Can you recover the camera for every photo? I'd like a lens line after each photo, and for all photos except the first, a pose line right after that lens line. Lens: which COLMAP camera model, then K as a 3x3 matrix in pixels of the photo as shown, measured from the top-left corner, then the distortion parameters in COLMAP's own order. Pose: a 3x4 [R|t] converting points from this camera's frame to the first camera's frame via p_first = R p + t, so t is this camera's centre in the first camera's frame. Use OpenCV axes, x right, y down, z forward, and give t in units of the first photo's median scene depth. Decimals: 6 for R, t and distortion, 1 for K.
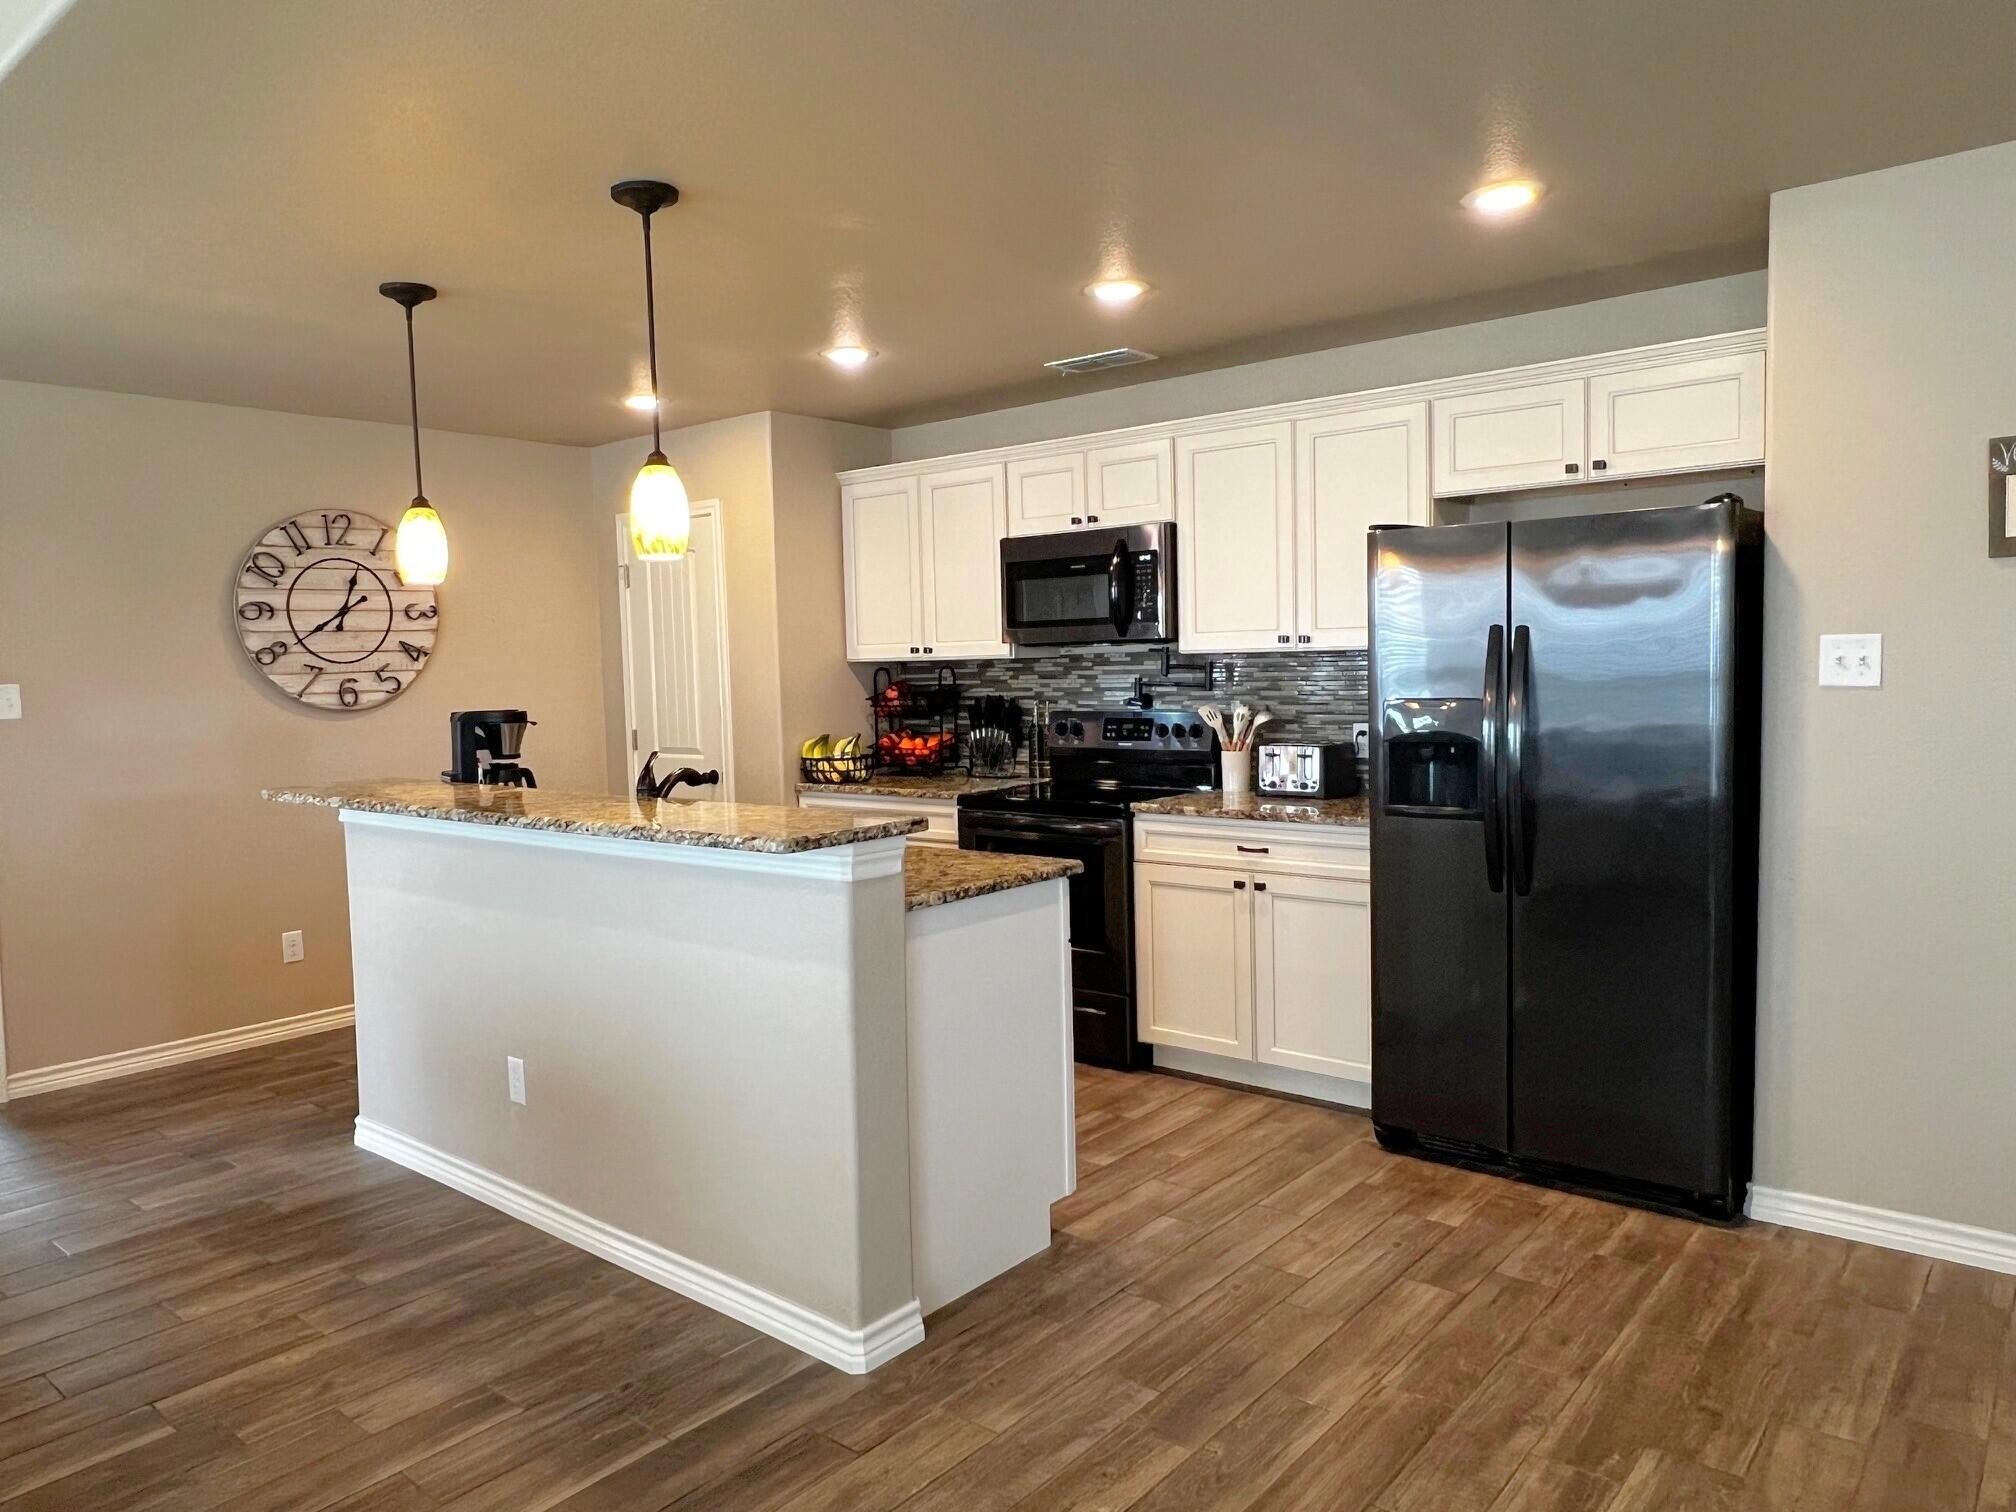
lens RADIAL K [[1345.9, 0, 1003.9], [0, 1345.9, 772.6], [0, 0, 1]] dist [-0.001760, -0.003134]
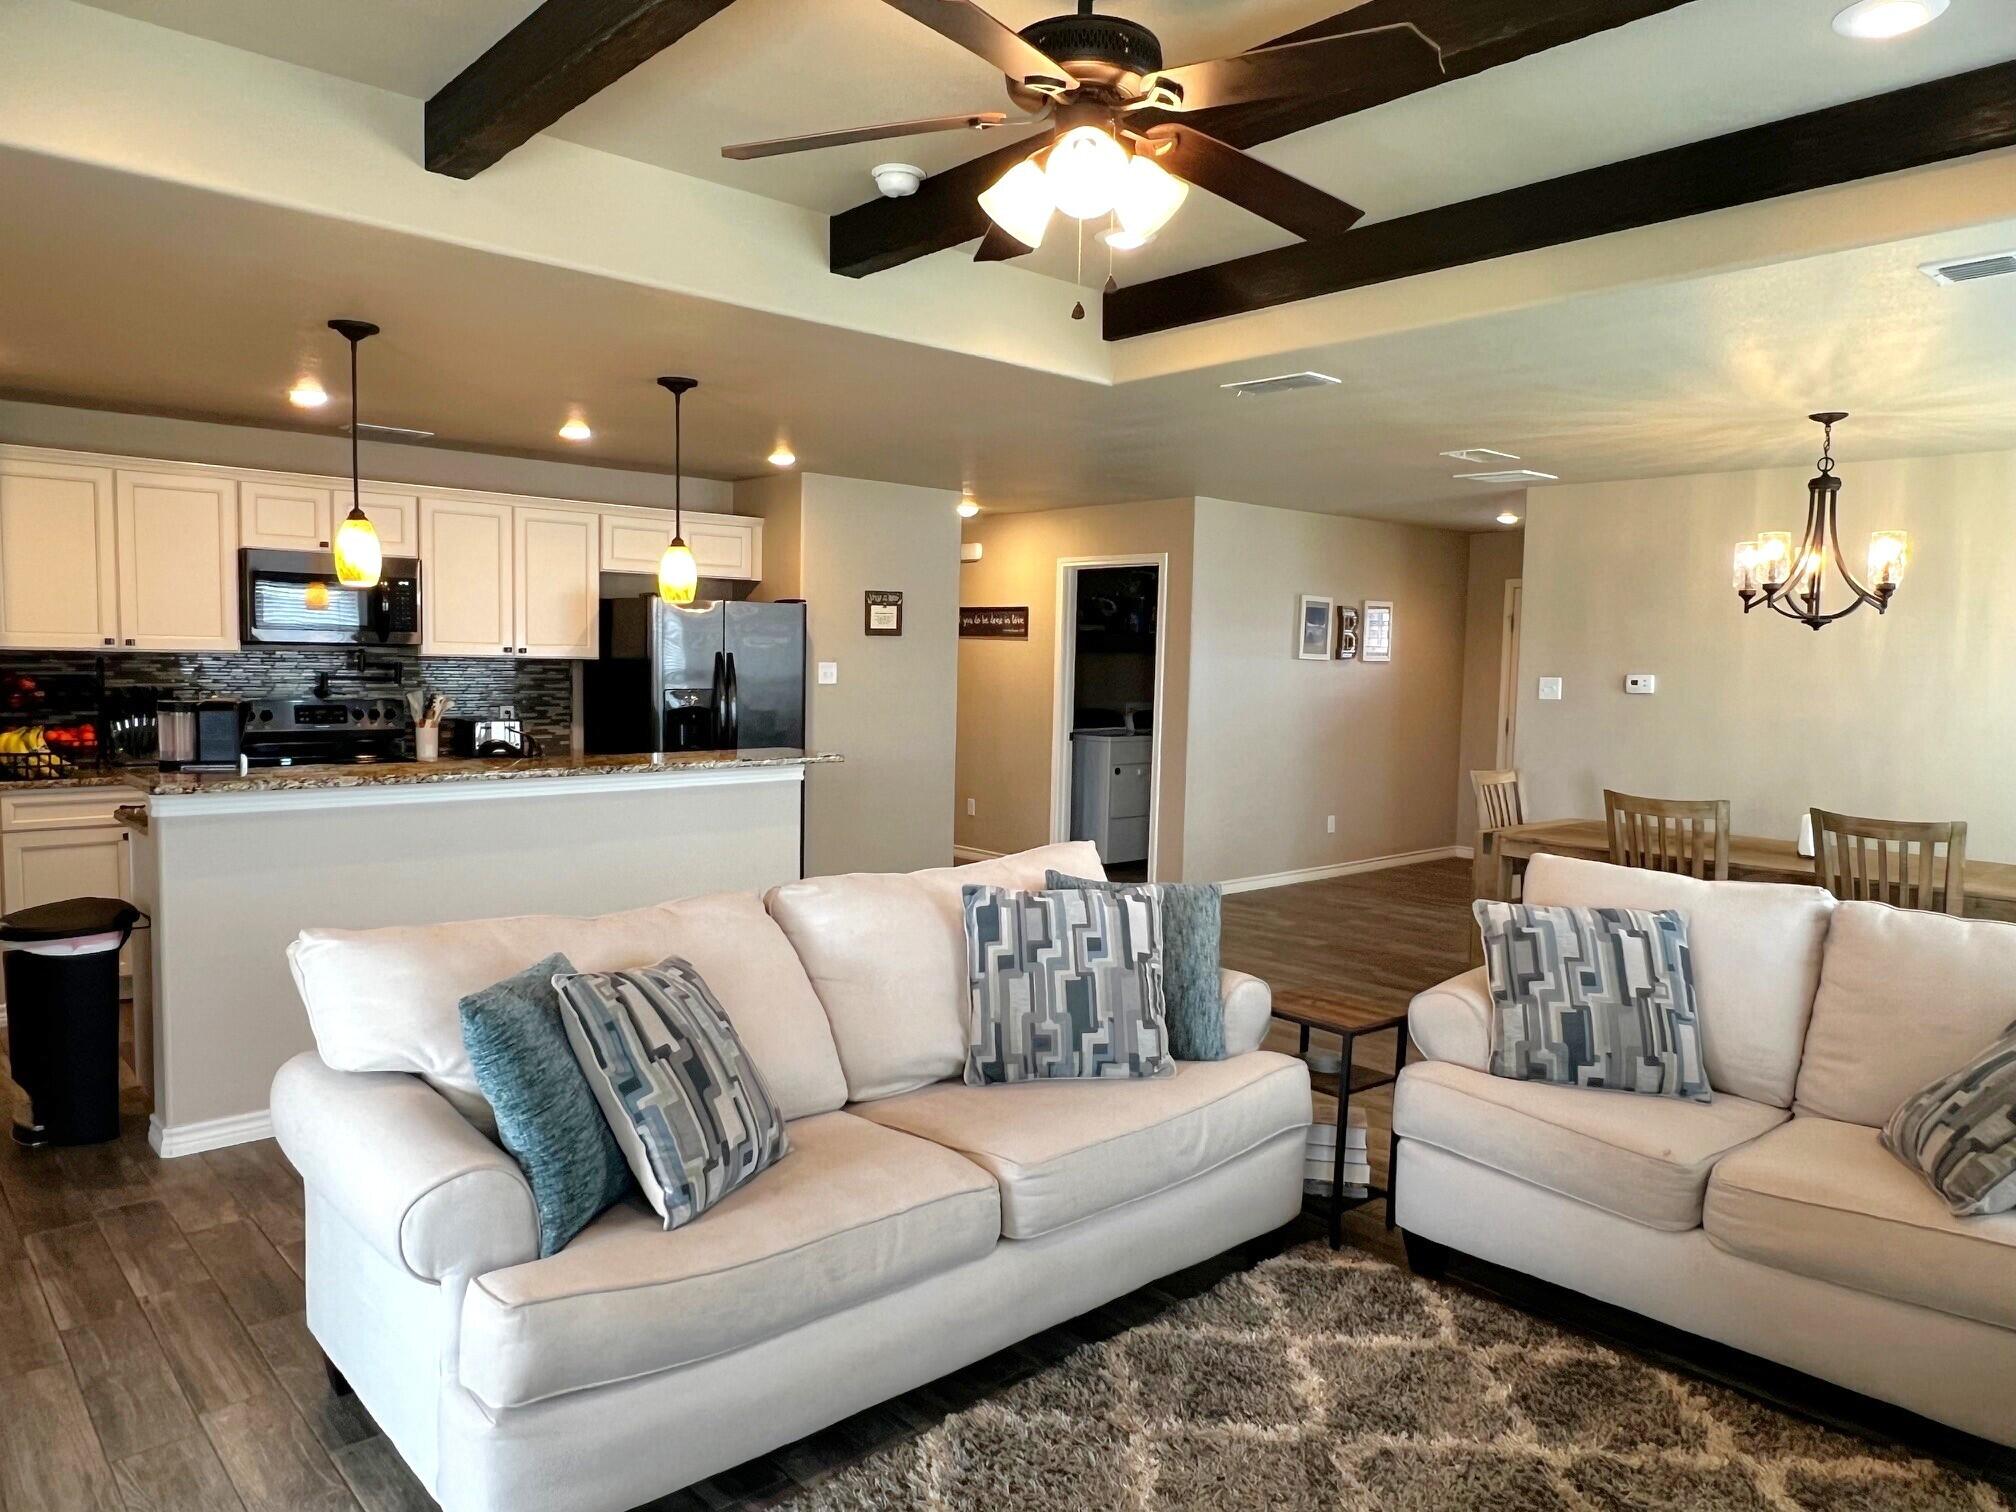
lens RADIAL K [[1345.9, 0, 997.0], [0, 1345.9, 762.1], [0, 0, 1]] dist [-0.001760, -0.003134]
pose [[0.141762, -0.051802, 0.988544, -1.301145], [0.055382, 0.997481, 0.044328, -0.011196], [-0.988350, 0.048464, 0.144274, 0.269870]]
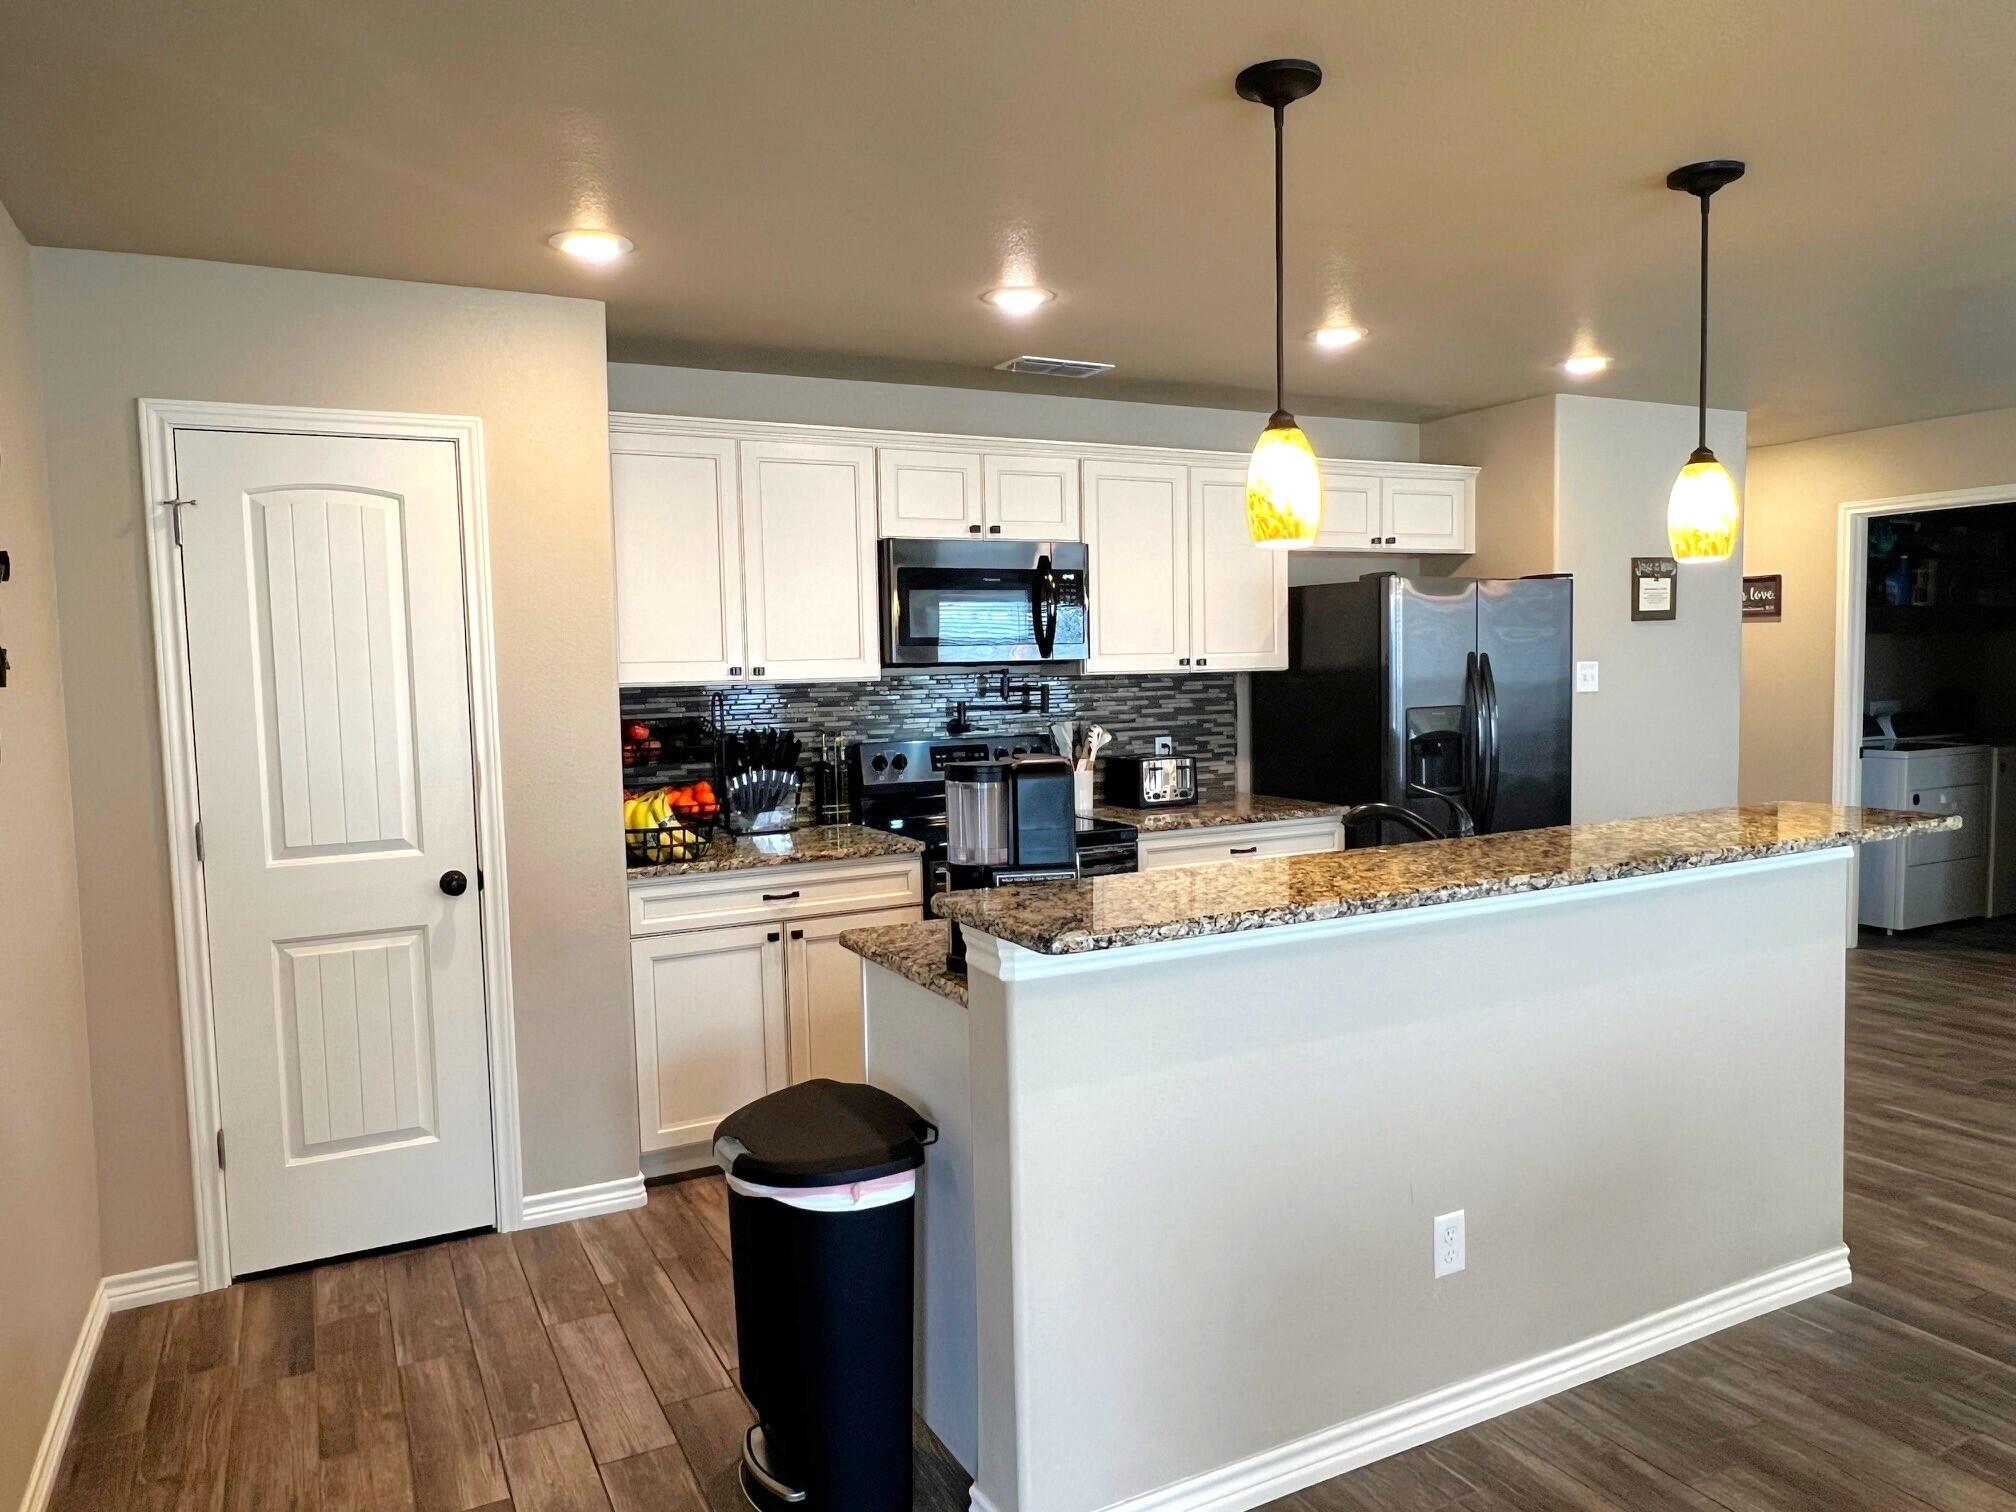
lens RADIAL K [[1345.9, 0, 992.6], [0, 1345.9, 758.1], [0, 0, 1]] dist [-0.001760, -0.003134]
pose [[0.392951, -0.050290, 0.918183, -0.938409], [0.087704, 0.996001, 0.017018, -0.057272], [-0.915367, 0.073841, 0.395790, 0.770672]]
